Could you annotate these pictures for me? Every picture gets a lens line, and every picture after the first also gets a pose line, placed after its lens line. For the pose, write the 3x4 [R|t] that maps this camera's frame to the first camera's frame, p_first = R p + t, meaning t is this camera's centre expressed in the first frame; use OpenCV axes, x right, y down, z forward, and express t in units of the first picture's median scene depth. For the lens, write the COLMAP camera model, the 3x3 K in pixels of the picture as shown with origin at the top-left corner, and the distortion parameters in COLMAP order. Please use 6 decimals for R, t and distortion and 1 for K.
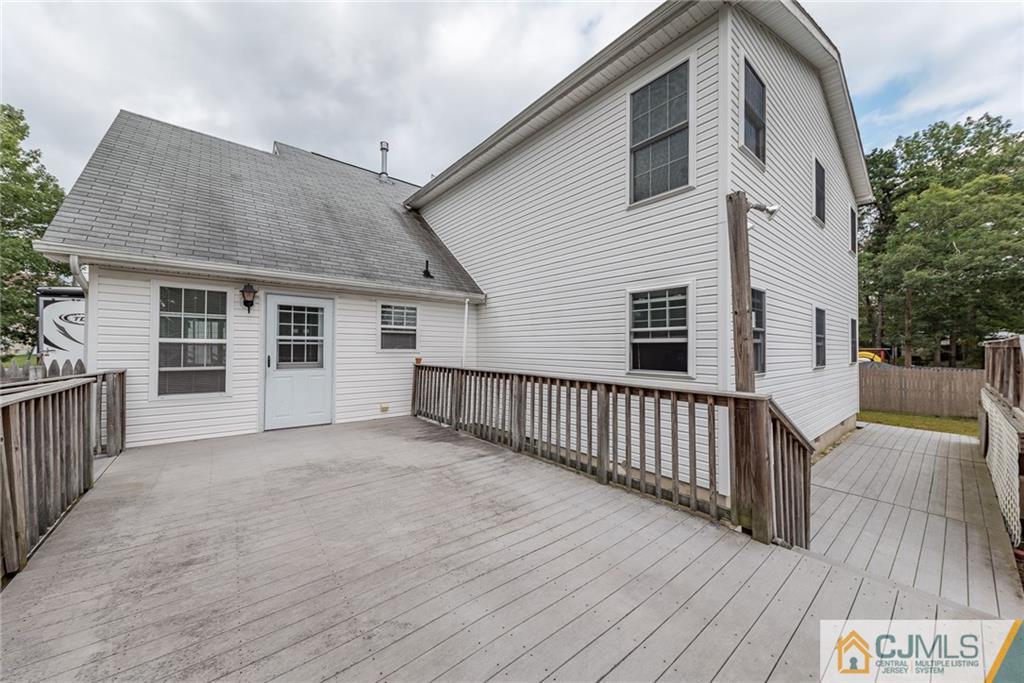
lens RADIAL K [[364.1, 0, 512.0], [0, 364.1, 341.5], [0, 0, 1]] dist [-0.008822, -0.000117]
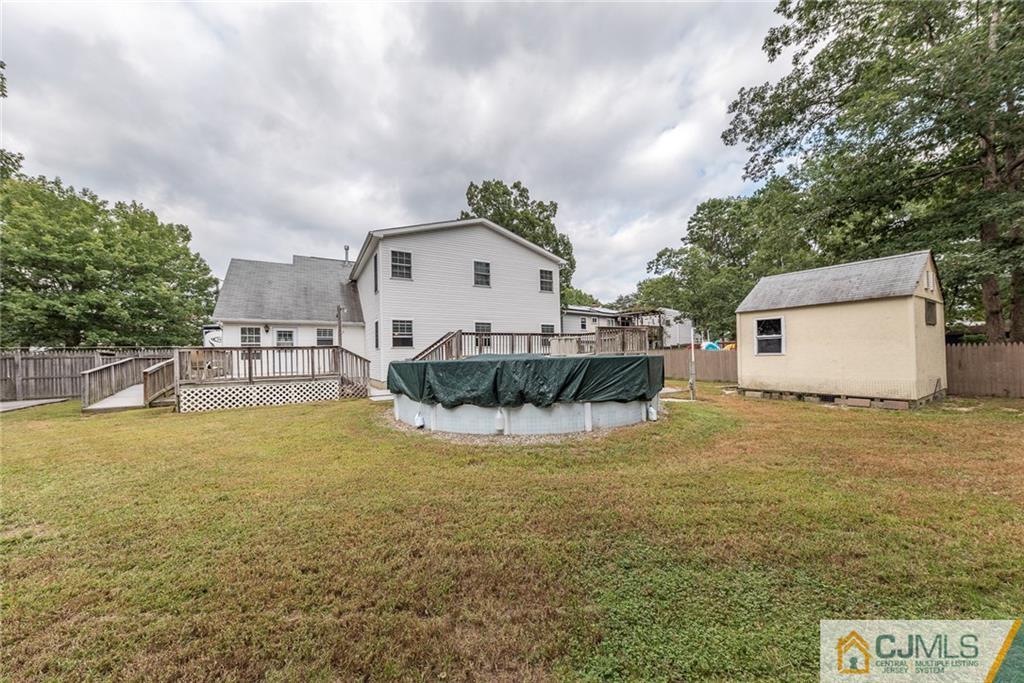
lens RADIAL K [[359.0, 0, 515.4], [0, 359.0, 349.0], [0, 0, 1]] dist [0.001264, -0.000119]
pose [[0.982509, -0.030527, -0.183697, 1.726078], [0.028943, 0.999517, -0.011296, 0.129937], [0.183953, 0.005782, 0.982918, -1.462883]]
